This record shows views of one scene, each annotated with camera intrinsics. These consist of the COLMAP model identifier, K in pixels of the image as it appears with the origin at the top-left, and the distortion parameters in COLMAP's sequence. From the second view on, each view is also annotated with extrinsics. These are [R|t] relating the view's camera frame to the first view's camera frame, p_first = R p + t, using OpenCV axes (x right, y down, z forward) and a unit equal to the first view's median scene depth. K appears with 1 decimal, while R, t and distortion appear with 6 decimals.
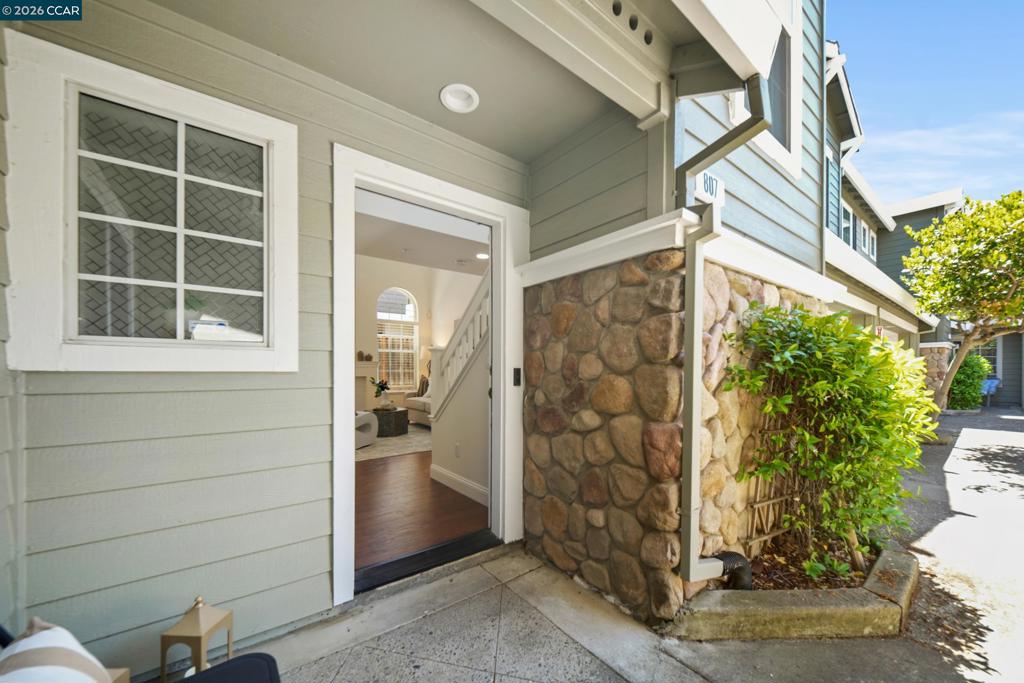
lens RADIAL K [[375.4, 0, 513.9], [0, 375.4, 372.2], [0, 0, 1]] dist [0.000234, -0.000115]
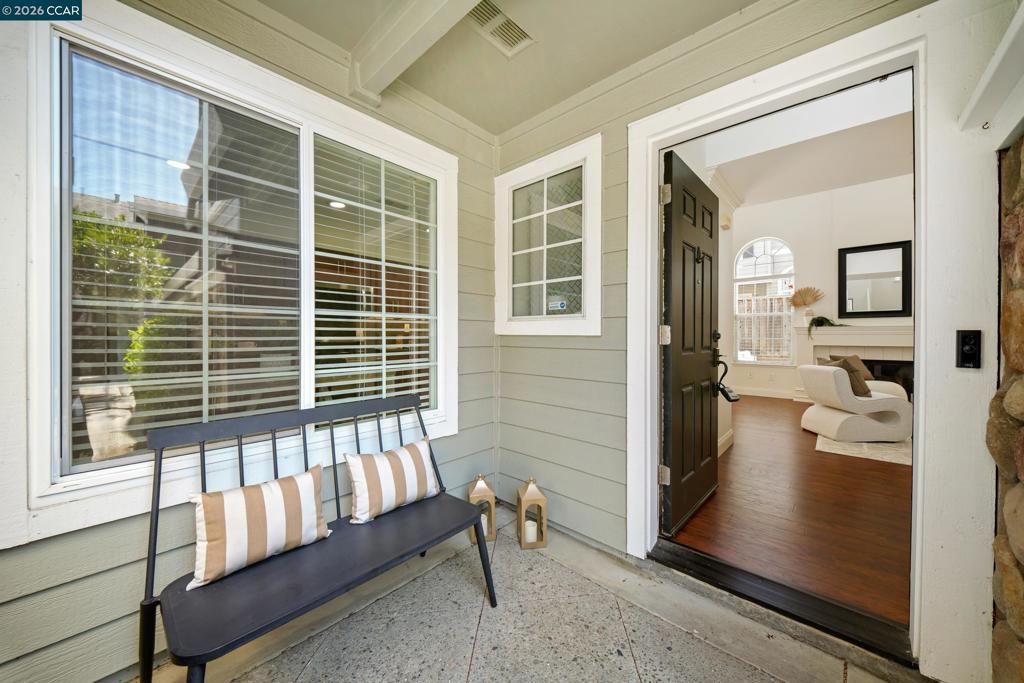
lens RADIAL K [[359.6, 0, 506.3], [0, 359.6, 334.8], [0, 0, 1]] dist [-0.001532, -0.000199]
pose [[0.168675, -0.001692, -0.985670, 0.495537], [-0.005832, 0.999979, -0.002715, 0.000423], [0.985654, 0.006206, 0.168662, 0.492425]]
